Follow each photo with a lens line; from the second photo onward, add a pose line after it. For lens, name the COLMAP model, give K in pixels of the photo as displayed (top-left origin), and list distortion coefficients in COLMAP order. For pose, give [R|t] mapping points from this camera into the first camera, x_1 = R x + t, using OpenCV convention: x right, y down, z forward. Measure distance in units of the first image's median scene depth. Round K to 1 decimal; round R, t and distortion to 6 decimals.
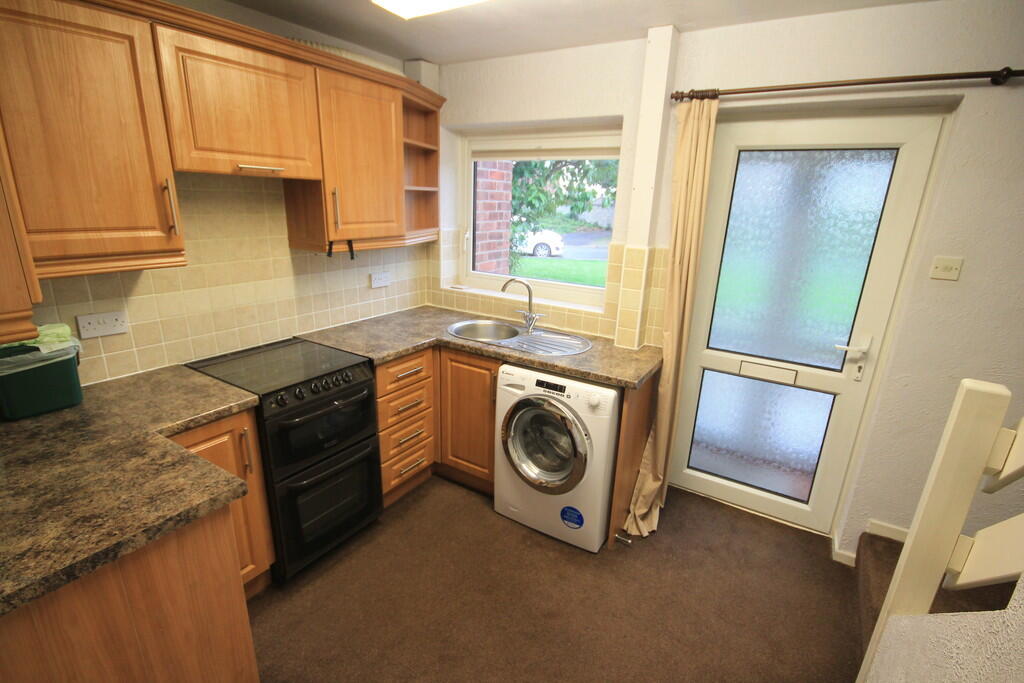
lens RADIAL K [[476.6, 0, 512.5], [0, 476.6, 341.5], [0, 0, 1]] dist [-0.000375, 0.000277]
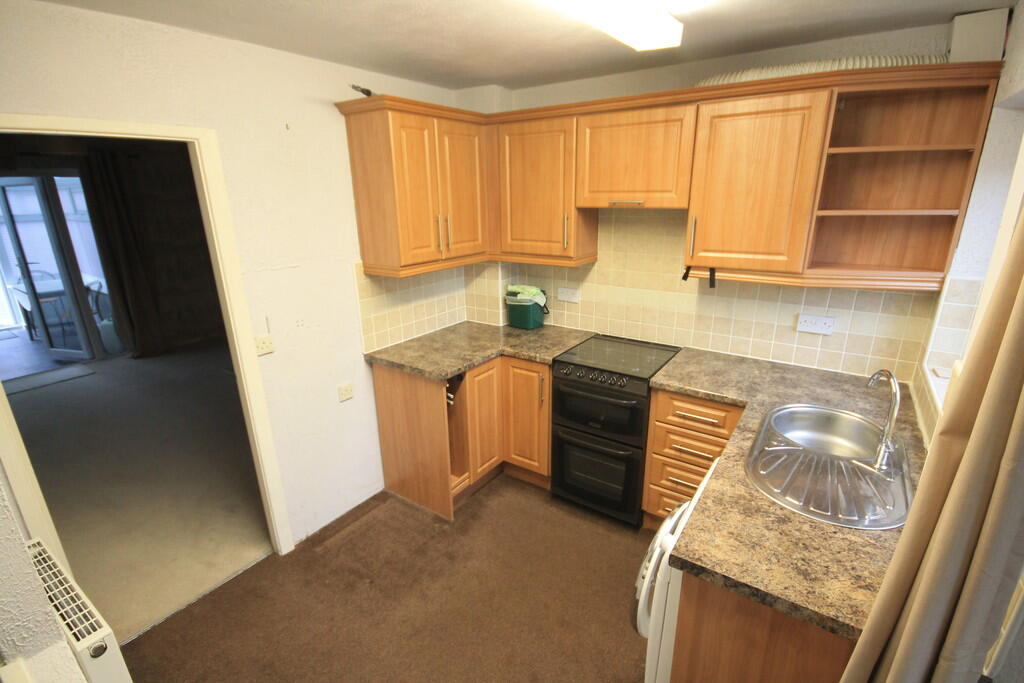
lens RADIAL K [[476.6, 0, 513.0], [0, 476.6, 343.2], [0, 0, 1]] dist [-0.000375, 0.000277]
pose [[-0.042563, 0.273350, -0.960972, 0.671684], [-0.273874, 0.921808, 0.274341, -0.231696], [0.960823, 0.274862, 0.035628, 0.629224]]
